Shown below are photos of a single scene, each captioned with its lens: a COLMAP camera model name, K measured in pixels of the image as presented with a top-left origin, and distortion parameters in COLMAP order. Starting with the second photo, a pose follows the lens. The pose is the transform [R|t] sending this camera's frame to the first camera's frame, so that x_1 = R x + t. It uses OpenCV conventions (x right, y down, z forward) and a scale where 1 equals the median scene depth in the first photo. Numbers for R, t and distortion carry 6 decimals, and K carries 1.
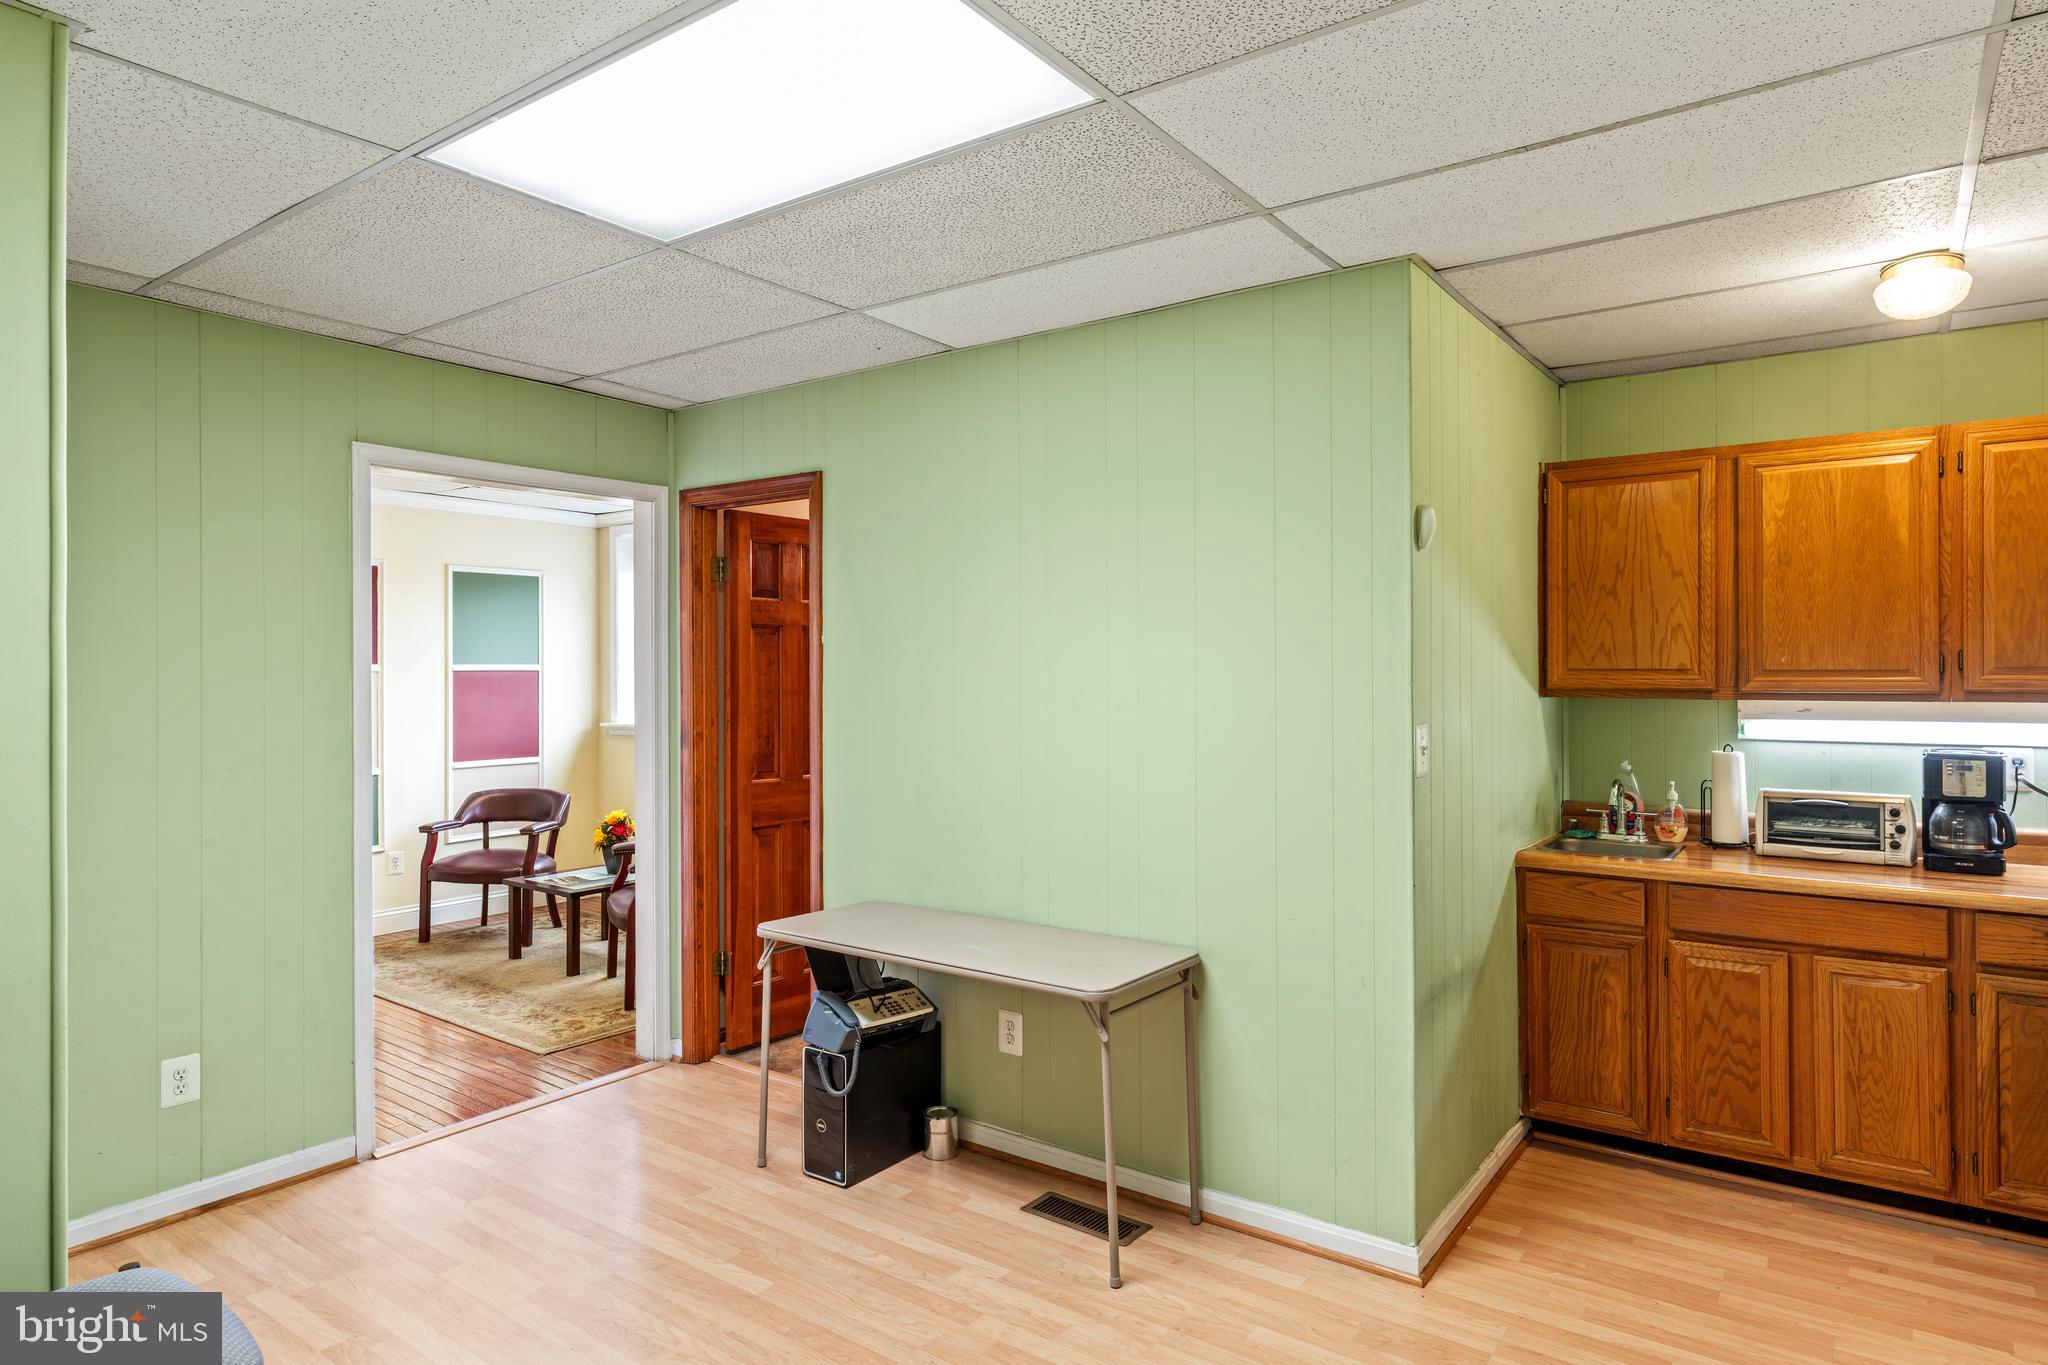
lens RADIAL K [[1182.4, 0, 1028.4], [0, 1182.4, 663.4], [0, 0, 1]] dist [-0.000618, 0.001749]
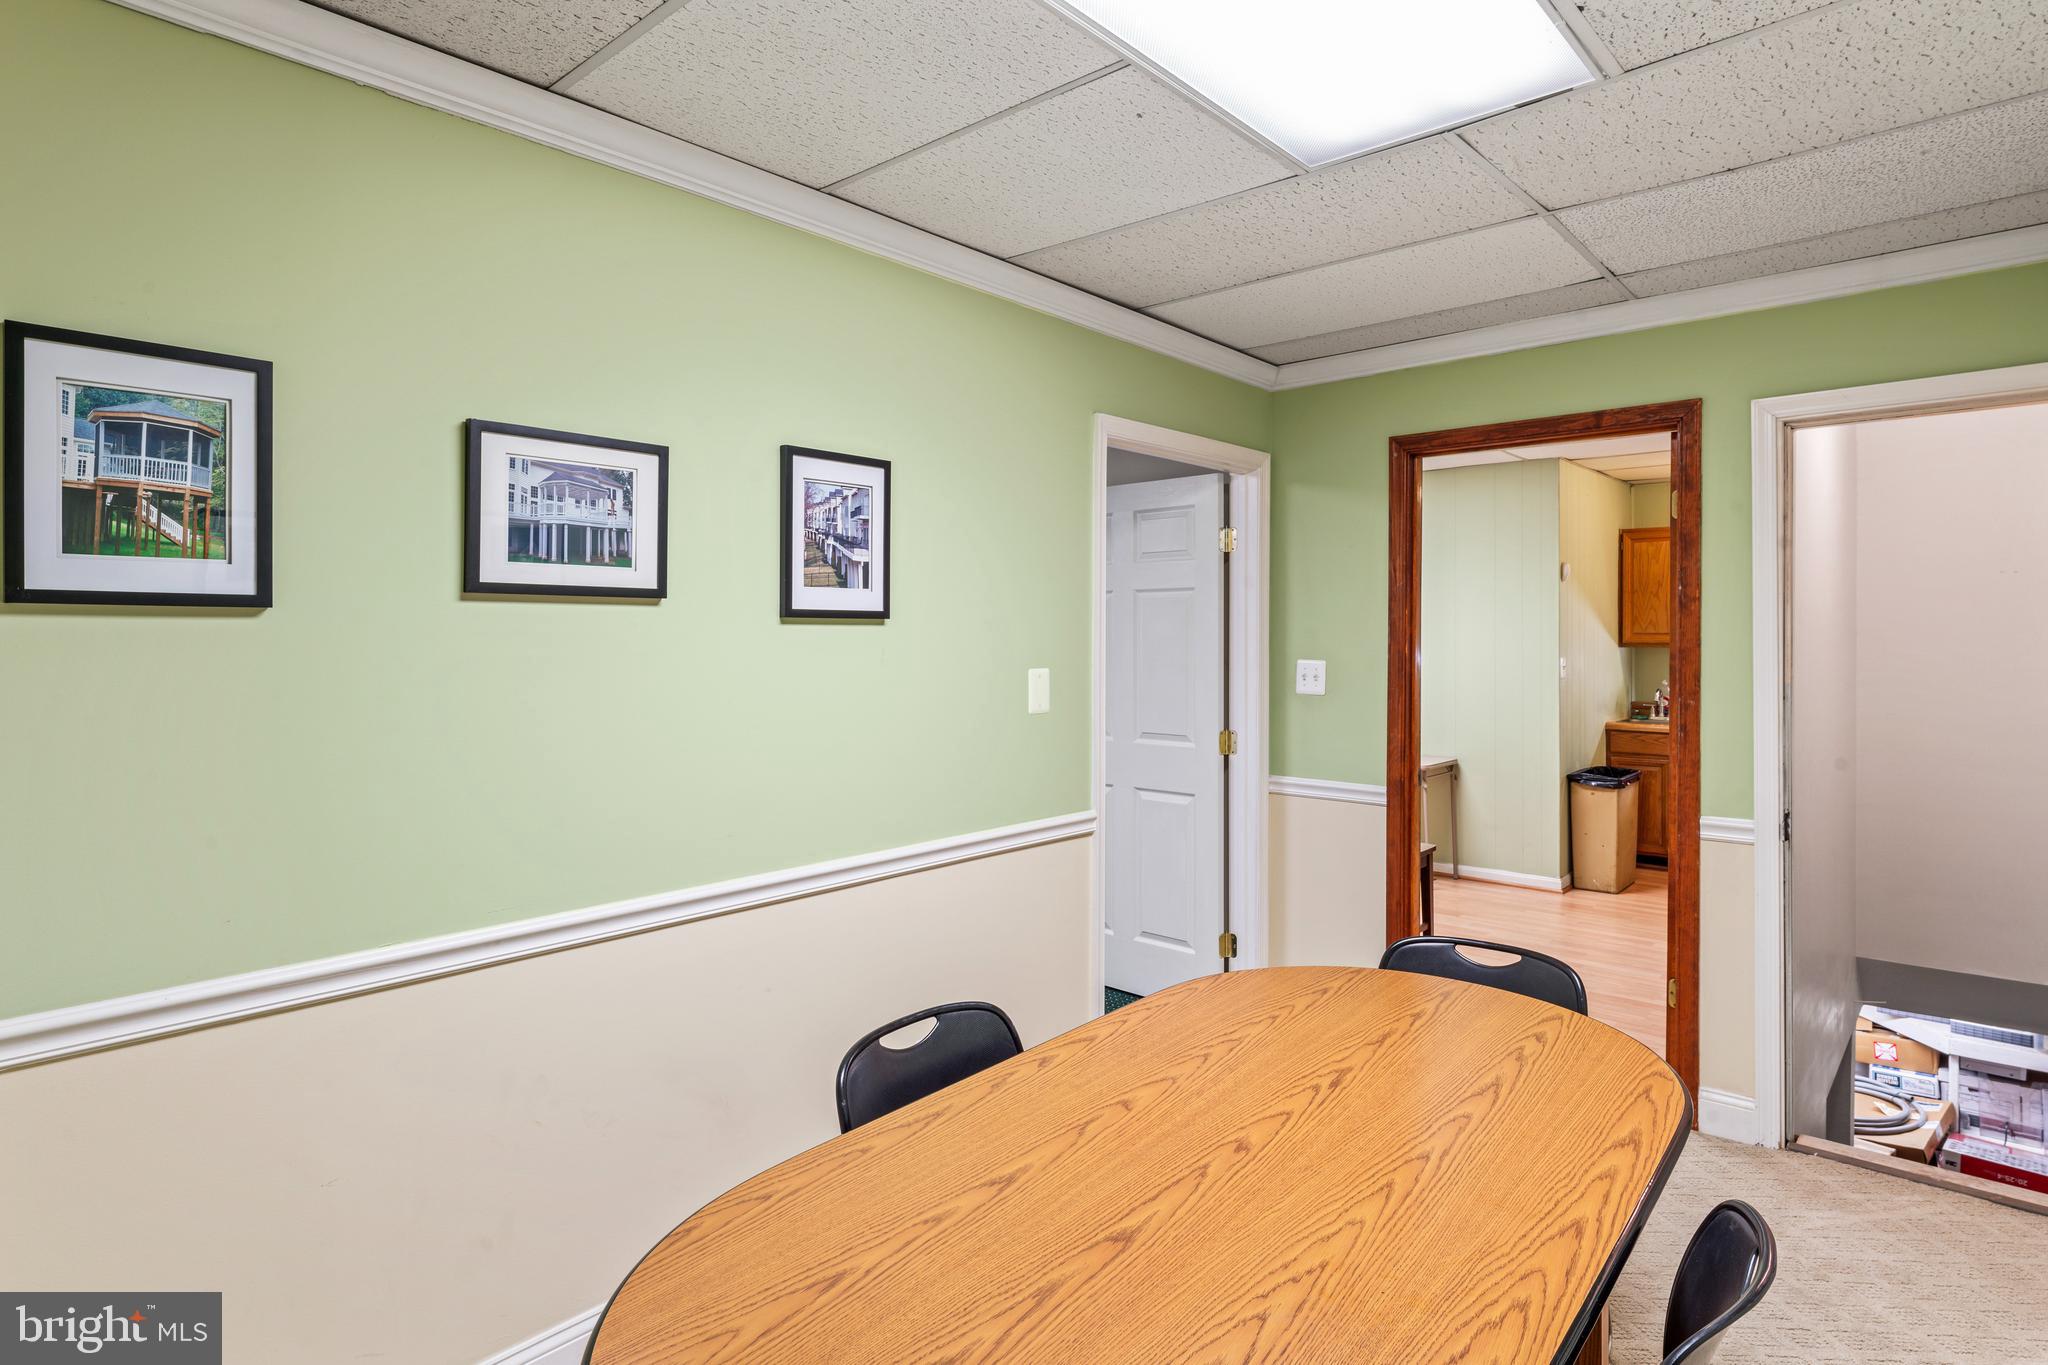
lens RADIAL K [[1064.0, 0, 1048.8], [0, 1064.0, 629.8], [0, 0, 1]] dist [-0.004968, -0.000642]
pose [[0.995498, 0.002762, -0.094742, -0.399525], [-0.002530, 0.999994, 0.002565, -0.002969], [0.094748, -0.002314, 0.995499, -0.985398]]
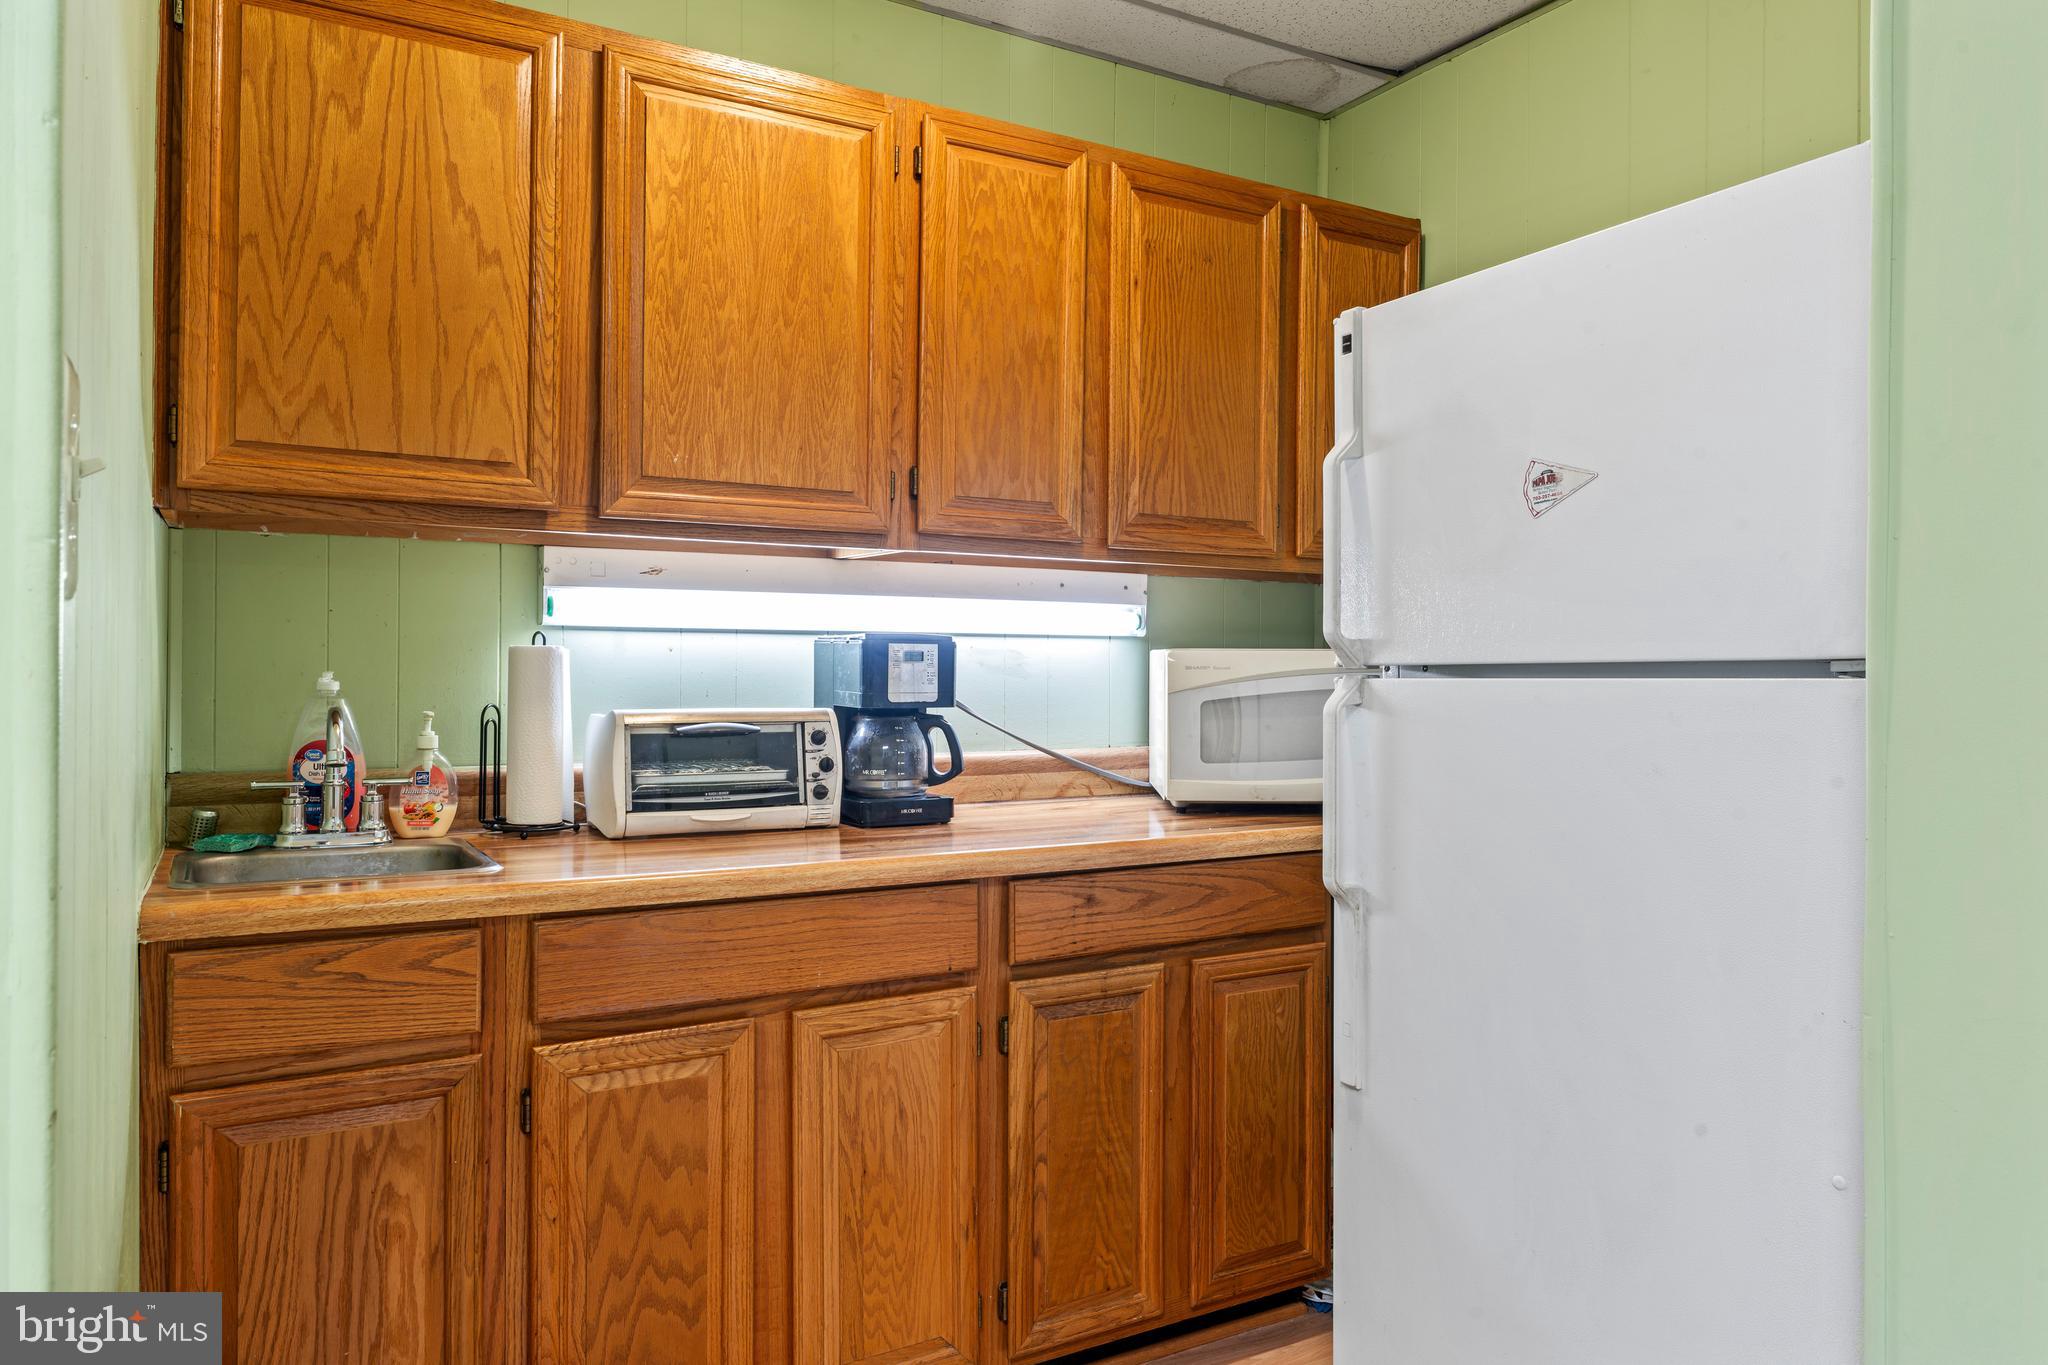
lens RADIAL K [[1377.1, 0, 1028.2], [0, 1377.1, 663.8], [0, 0, 1]] dist [0.003403, -0.001553]
pose [[0.395087, 0.010764, 0.918581, 0.141283], [-0.012809, 0.999899, -0.006207, 0.090735], [-0.918554, -0.009314, 0.395185, 0.621393]]
